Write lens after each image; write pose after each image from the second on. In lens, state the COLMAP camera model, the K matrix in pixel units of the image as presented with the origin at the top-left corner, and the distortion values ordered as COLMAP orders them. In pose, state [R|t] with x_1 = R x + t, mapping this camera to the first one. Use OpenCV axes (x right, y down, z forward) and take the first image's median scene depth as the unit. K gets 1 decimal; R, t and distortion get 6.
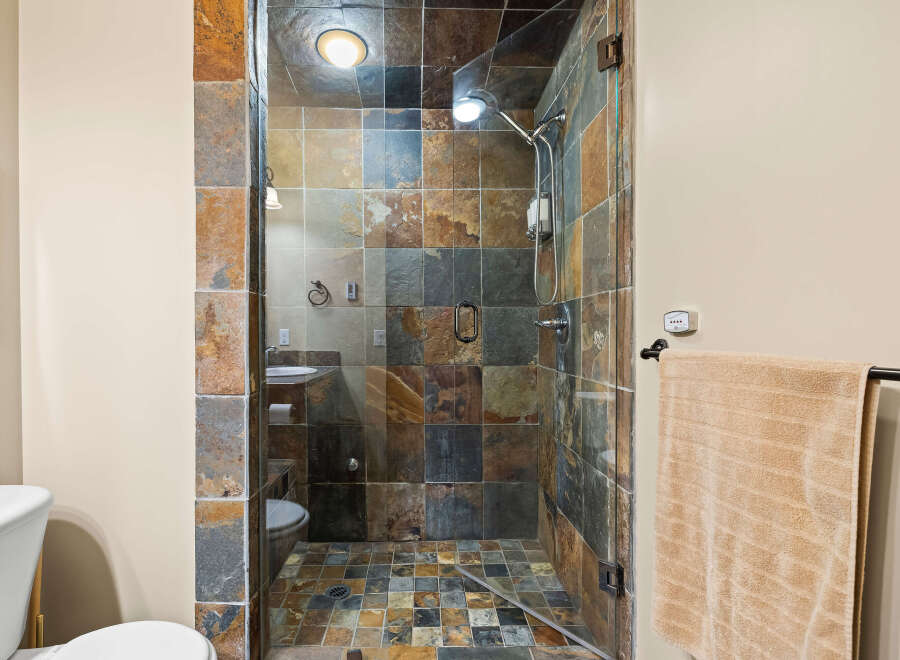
lens RADIAL K [[438.8, 0, 467.7], [0, 438.8, 344.5], [0, 0, 1]] dist [-0.006395, 0.002542]
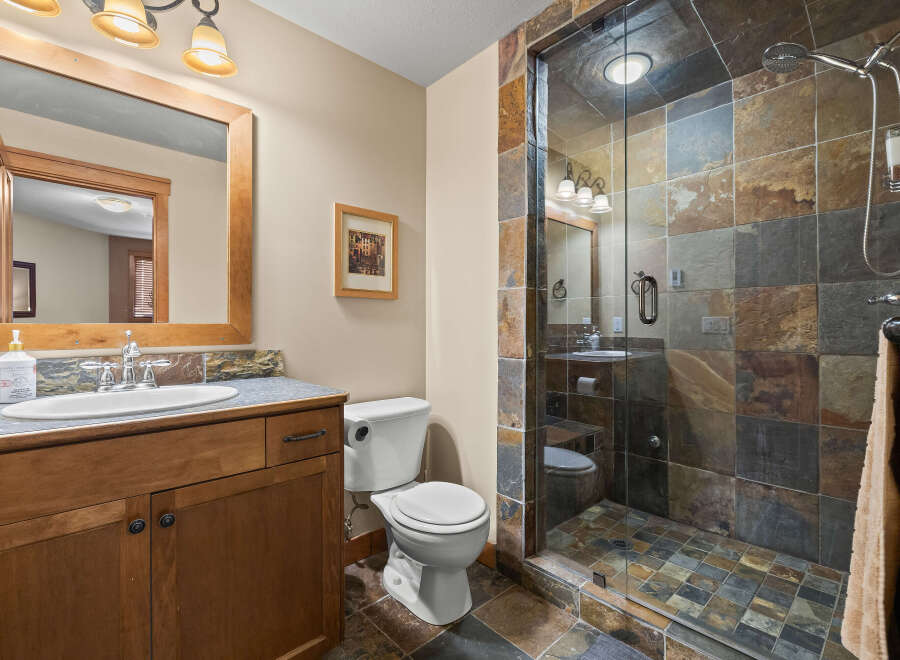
lens RADIAL K [[411.6, 0, 450.1], [0, 411.6, 328.5], [0, 0, 1]] dist [-0.004083, -0.002873]
pose [[0.674414, -0.000131, -0.738353, 0.140947], [-0.008559, 0.999931, -0.007995, 0.011589], [0.738304, 0.011711, 0.674367, -0.042208]]
